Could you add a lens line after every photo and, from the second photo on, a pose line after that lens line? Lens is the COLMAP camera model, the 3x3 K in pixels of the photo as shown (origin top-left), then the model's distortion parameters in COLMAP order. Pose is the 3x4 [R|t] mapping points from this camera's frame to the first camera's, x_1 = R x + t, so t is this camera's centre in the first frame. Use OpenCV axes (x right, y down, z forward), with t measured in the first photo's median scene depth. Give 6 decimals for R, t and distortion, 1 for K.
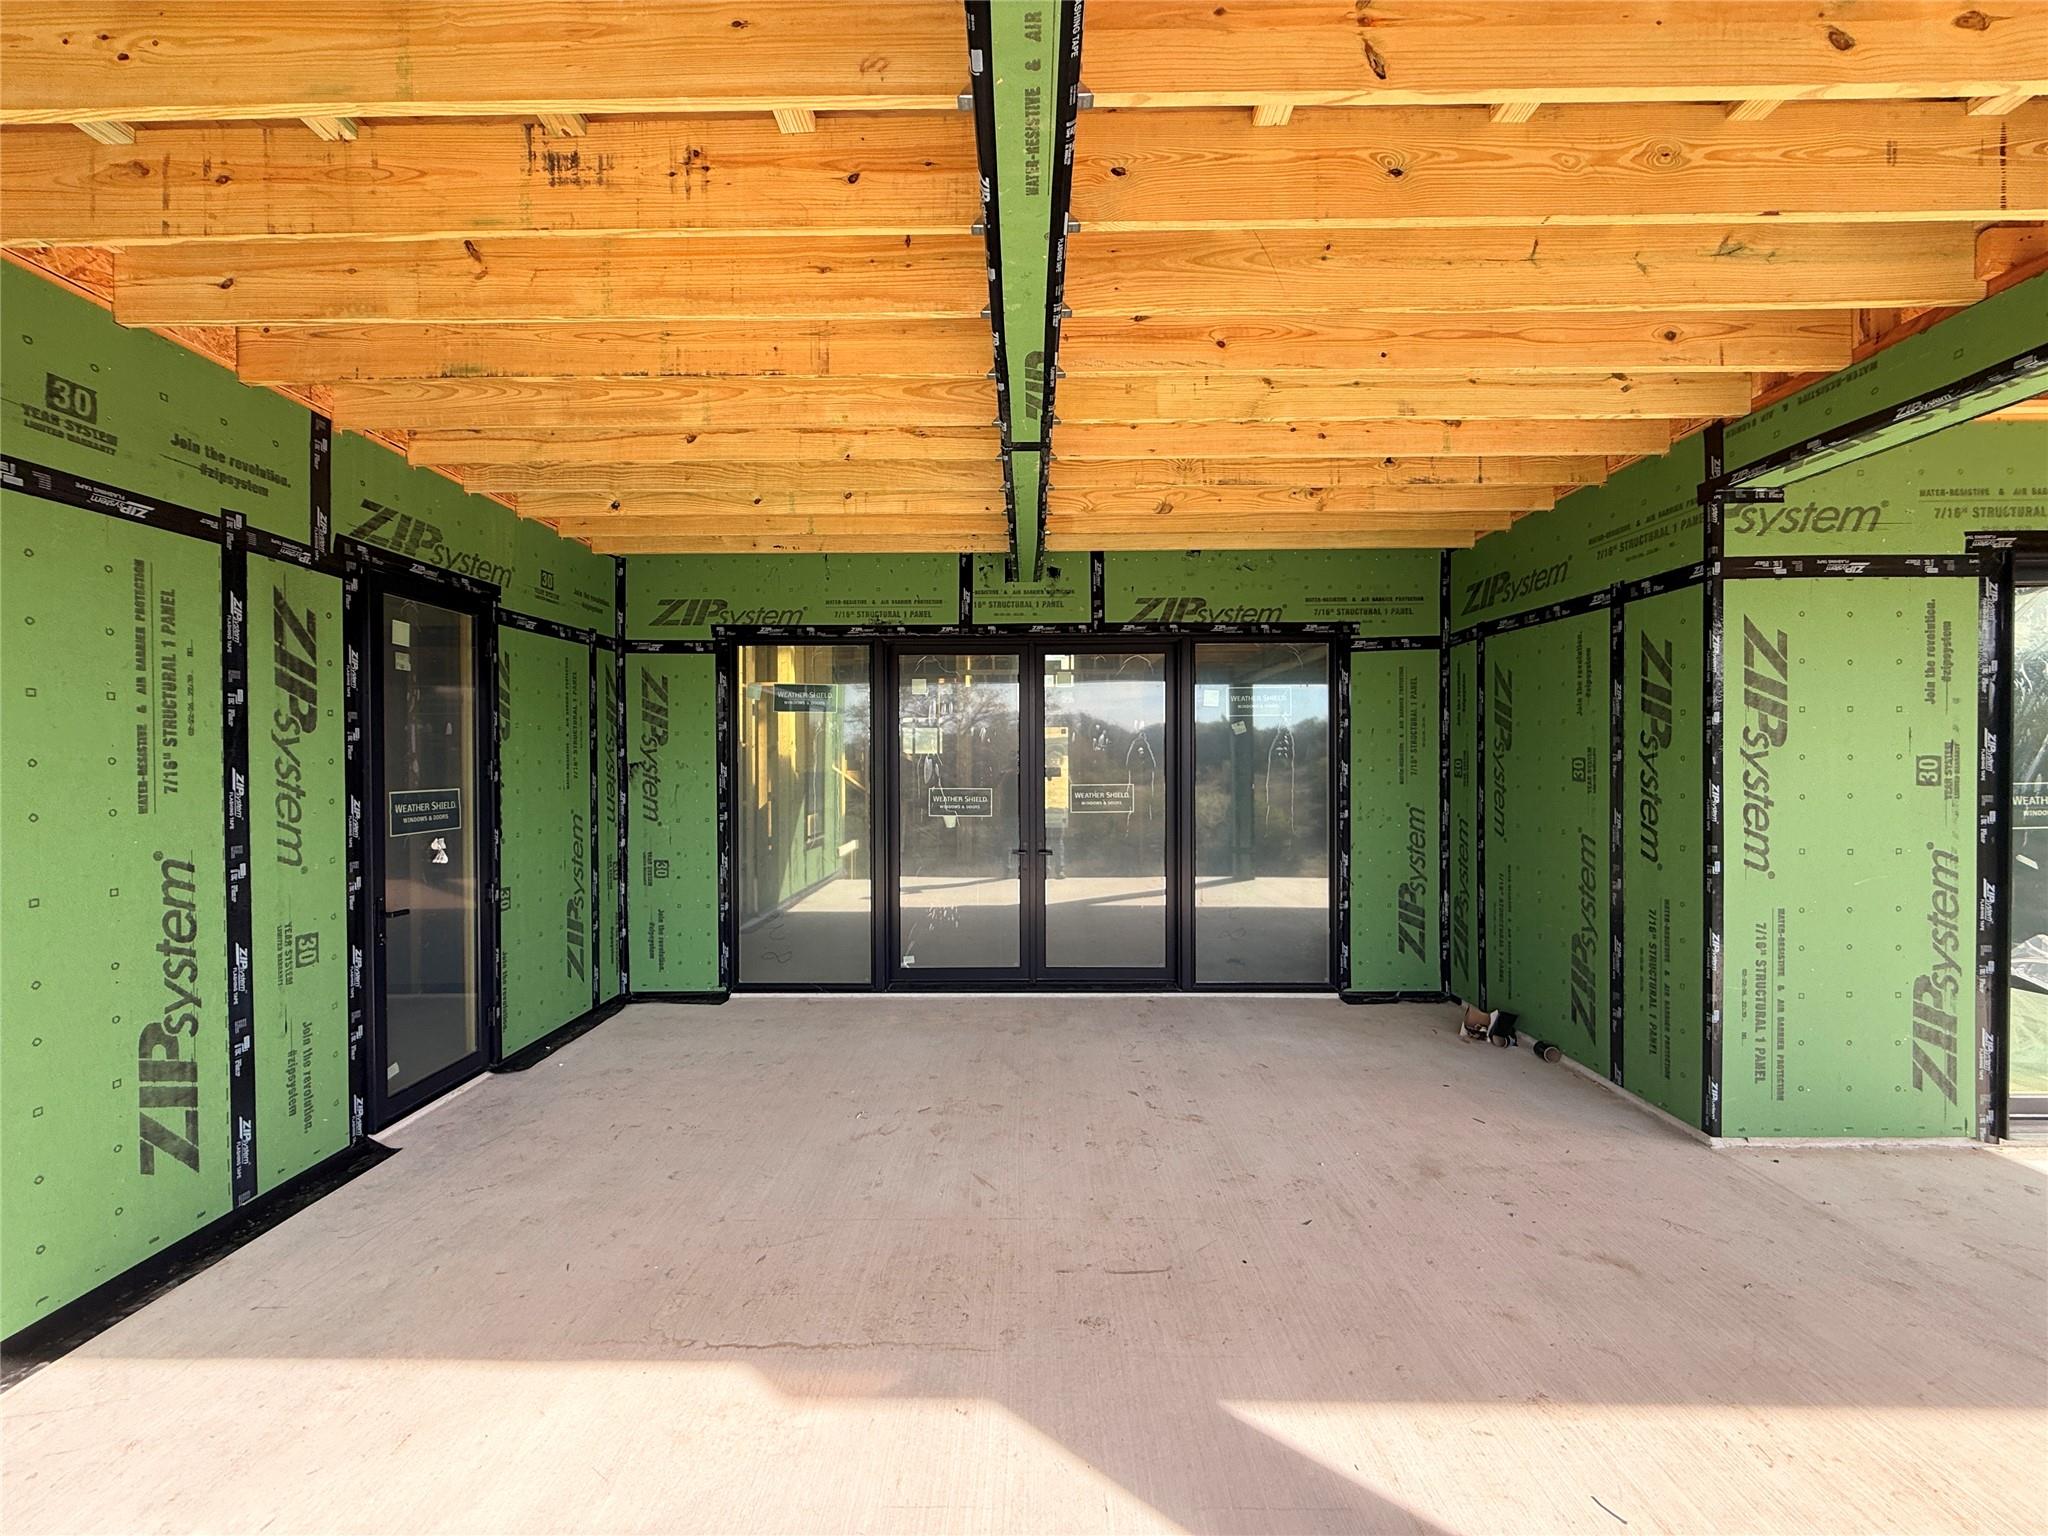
lens RADIAL K [[813.7, 0, 1017.7], [0, 813.7, 768.1], [0, 0, 1]] dist [0.000519, 0.000322]
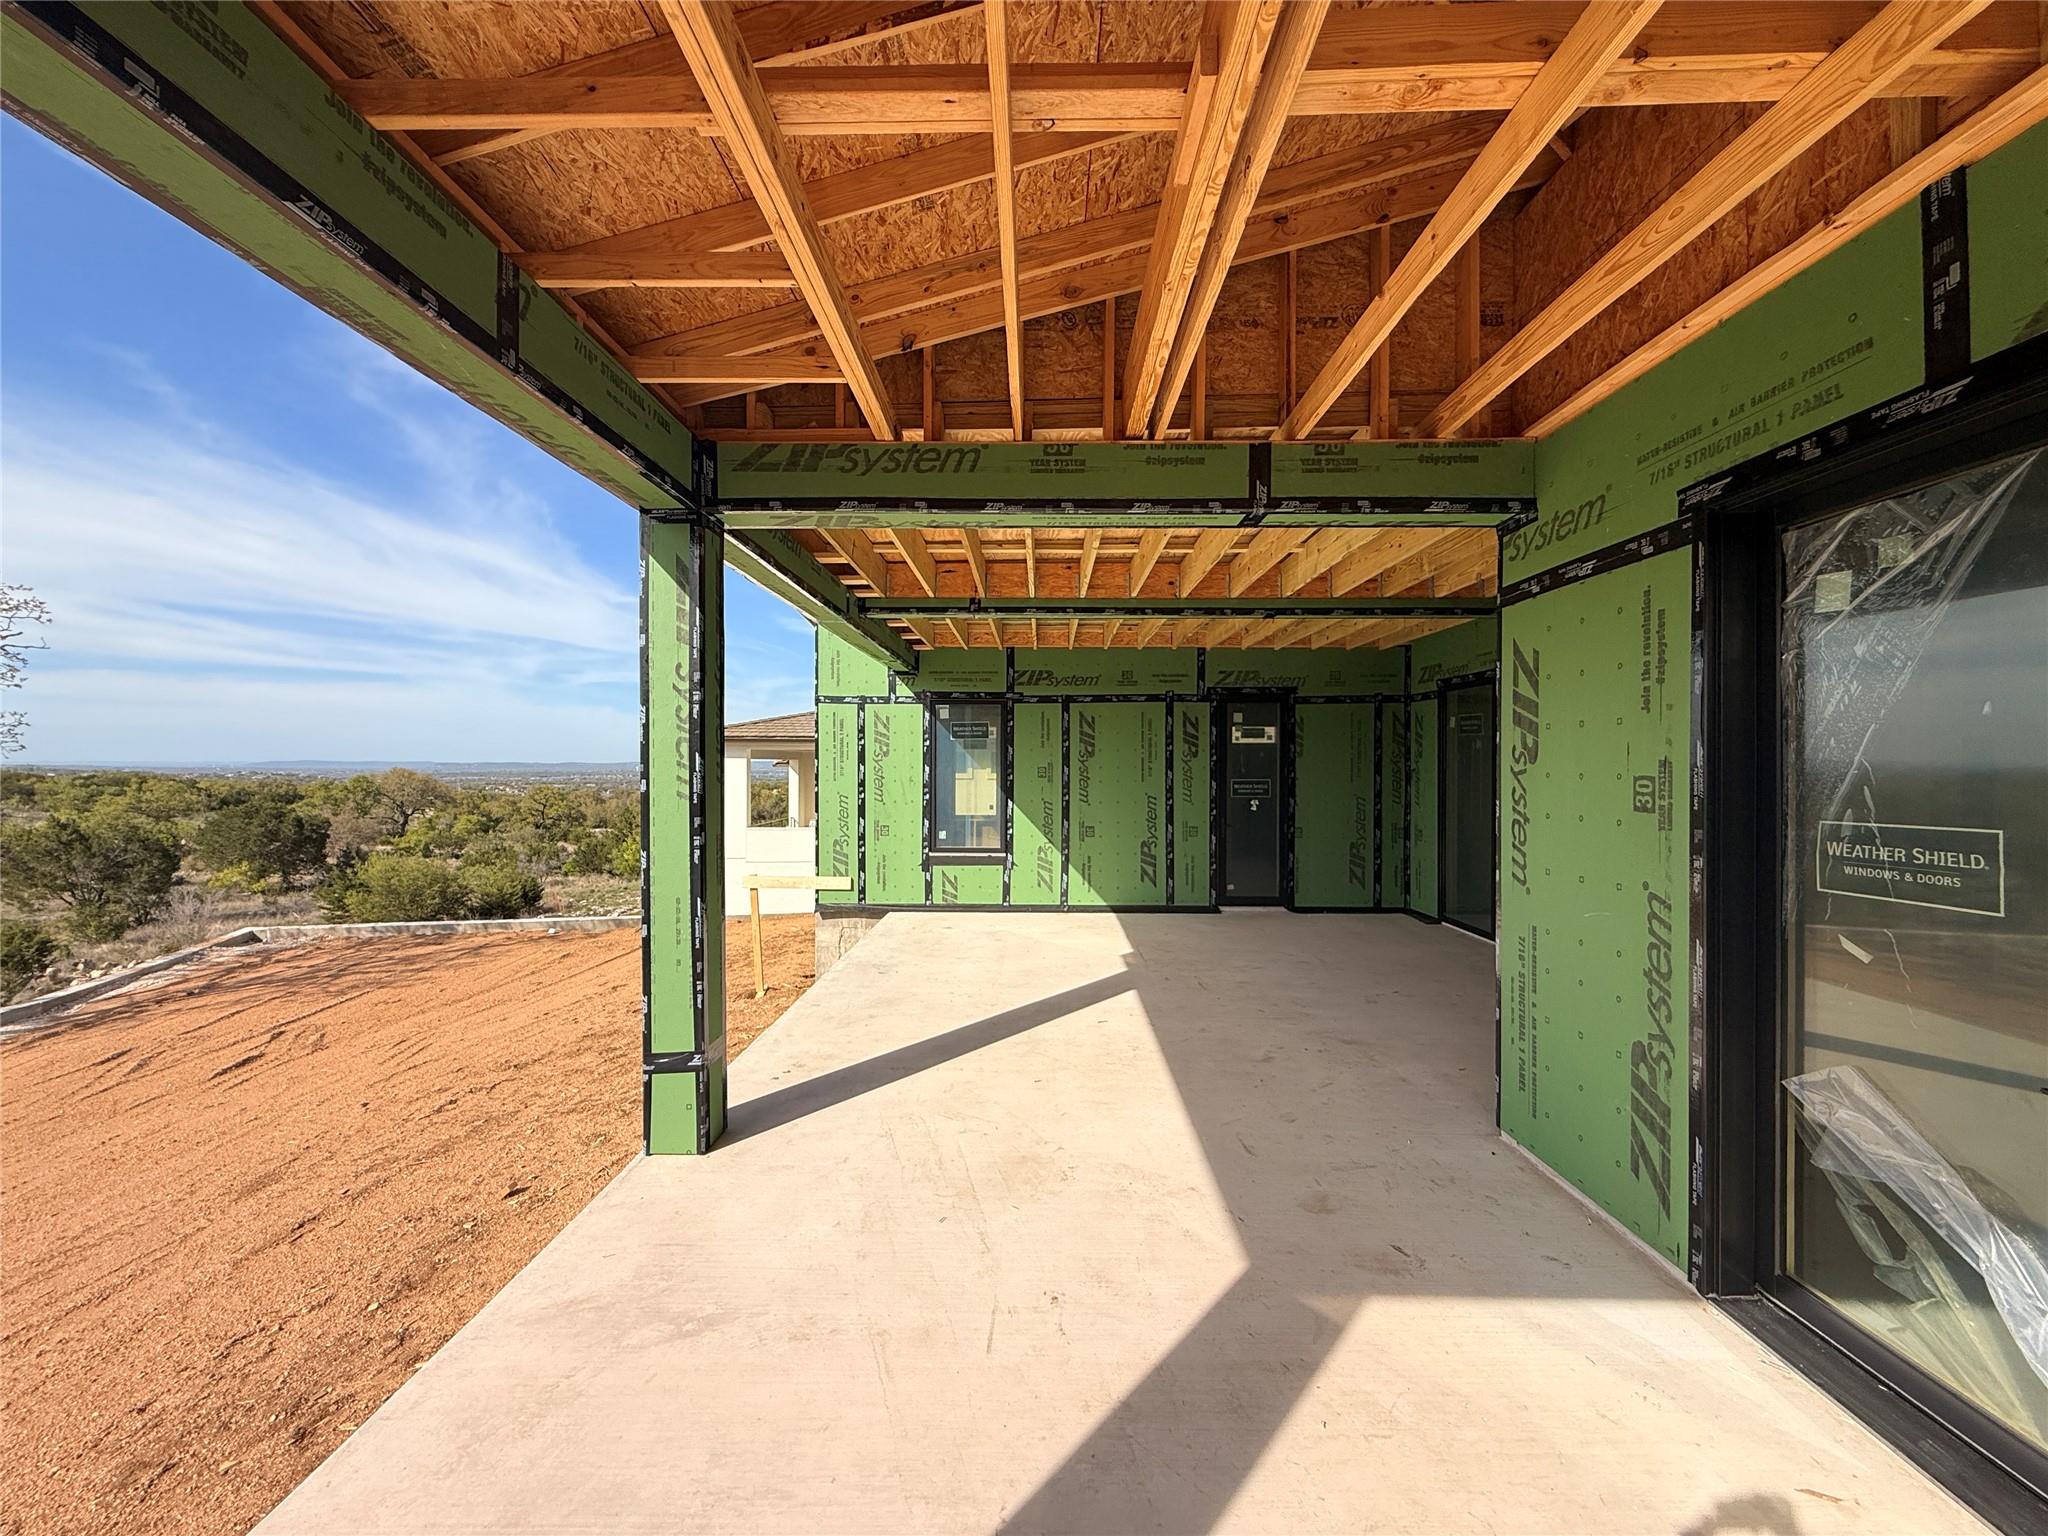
lens RADIAL K [[813.7, 0, 1017.7], [0, 813.7, 768.1], [0, 0, 1]] dist [0.000519, 0.000322]
pose [[-0.014579, 0.008157, -0.999860, 1.947624], [-0.009586, 0.999920, 0.008298, -0.023839], [0.999848, 0.009705, -0.014500, 0.377371]]
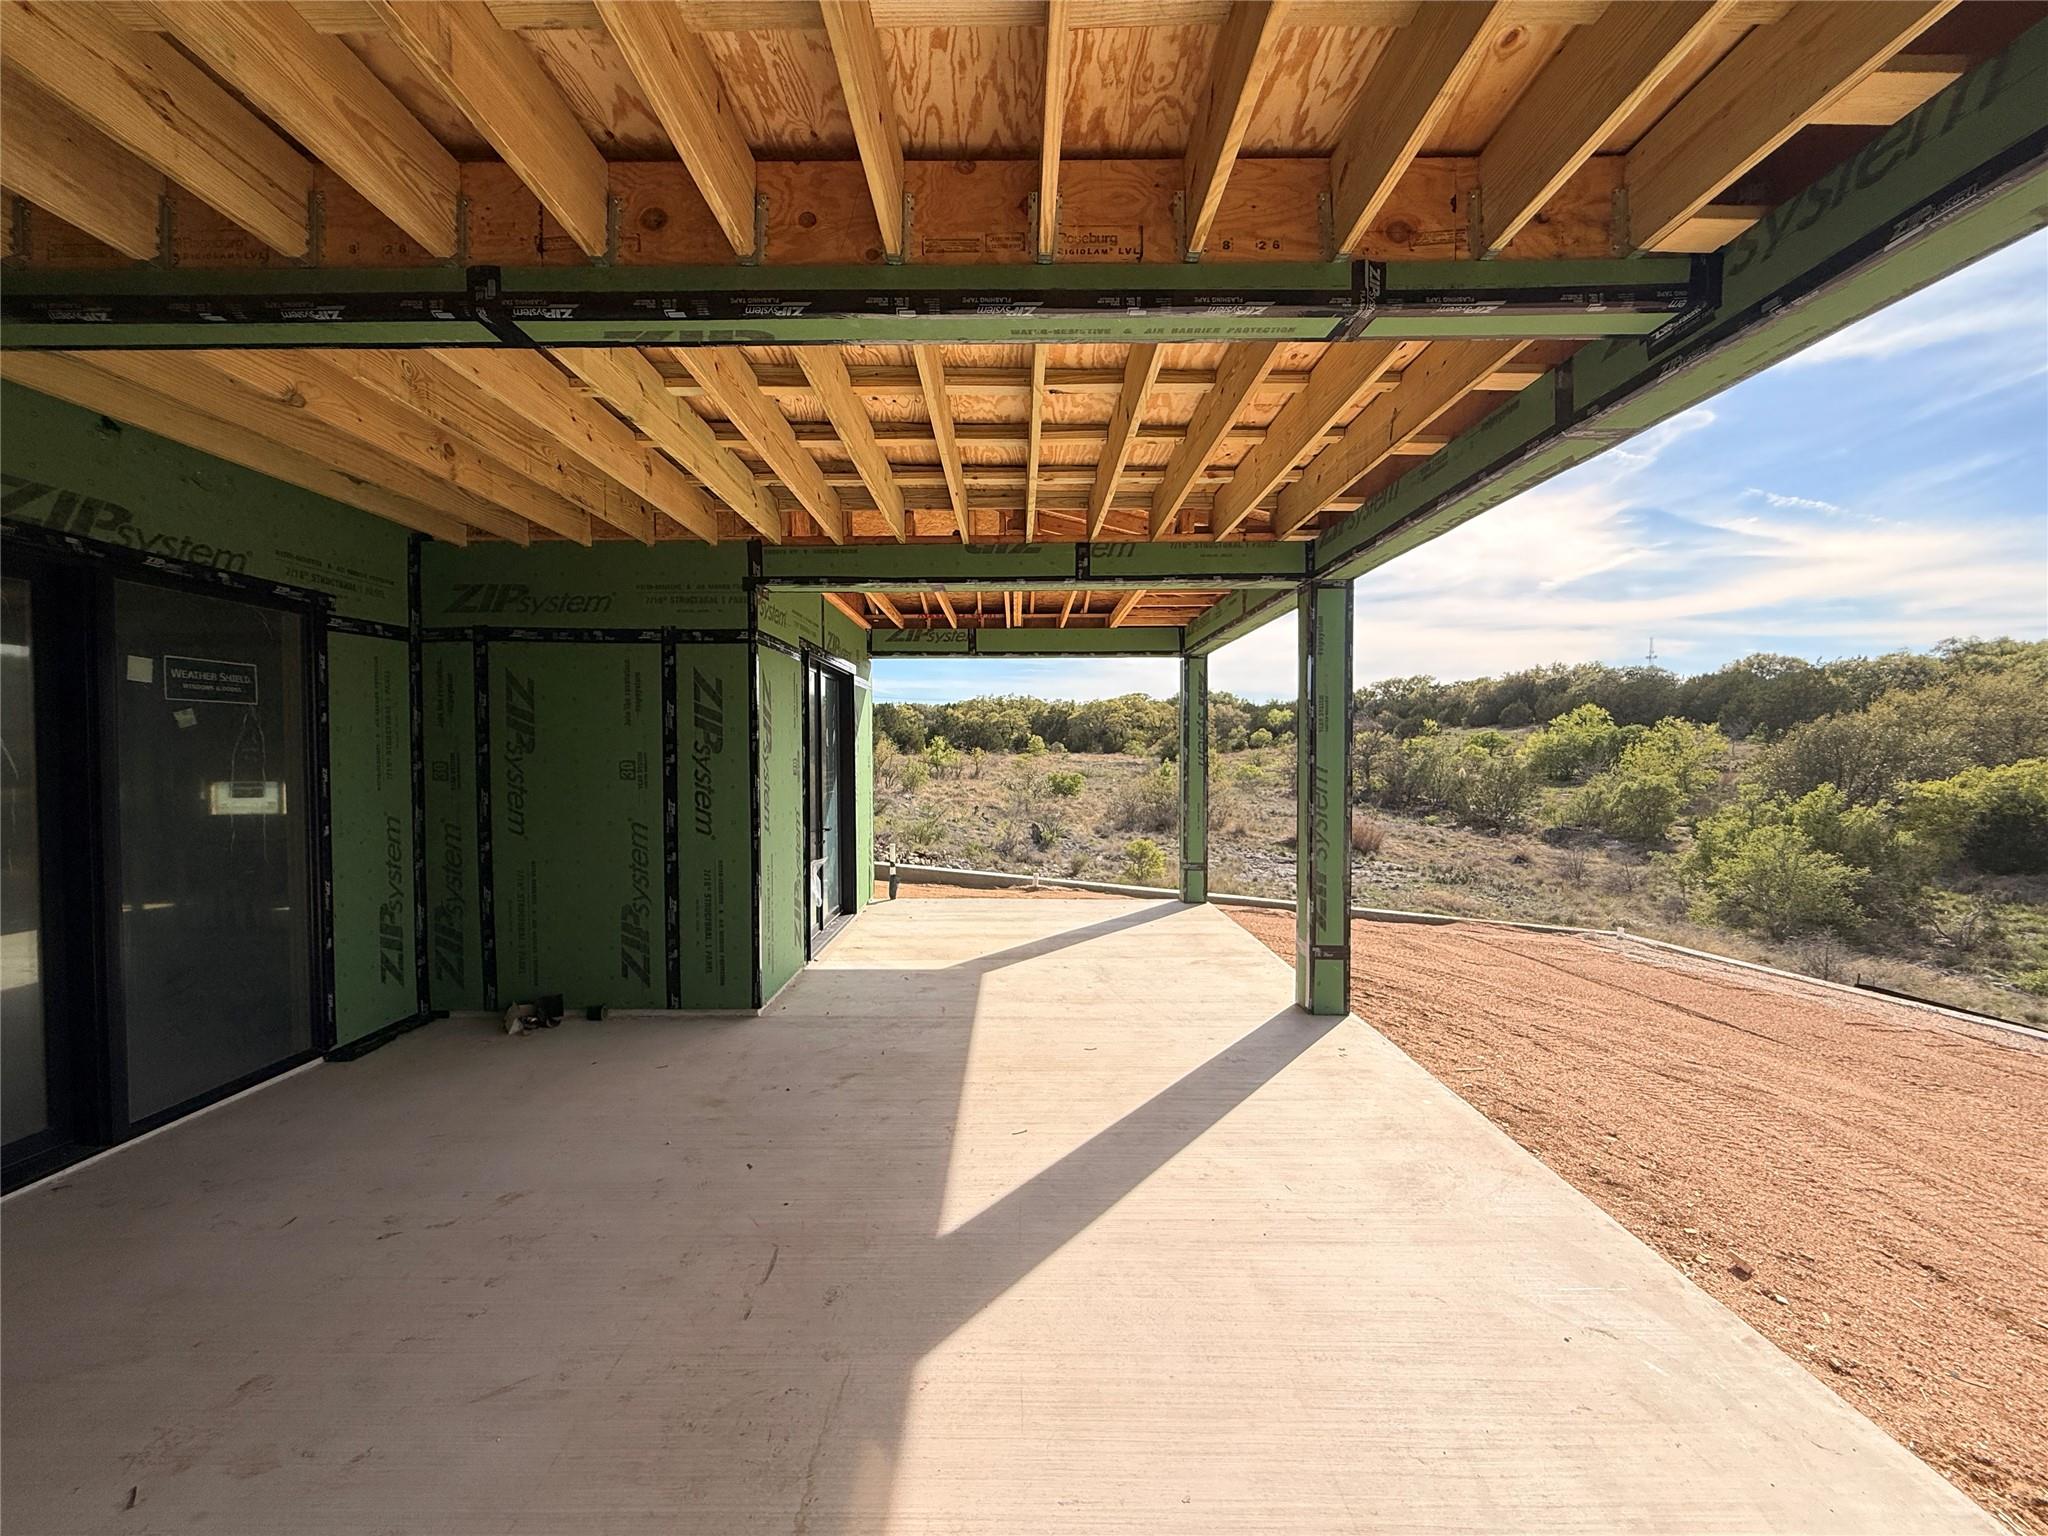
lens RADIAL K [[813.7, 0, 1017.7], [0, 813.7, 768.1], [0, 0, 1]] dist [0.000519, 0.000322]
pose [[-0.013152, -0.015716, 0.999790, -0.673409], [0.013160, 0.999787, 0.015889, -0.016081], [-0.999827, 0.013367, -0.012942, 0.533097]]
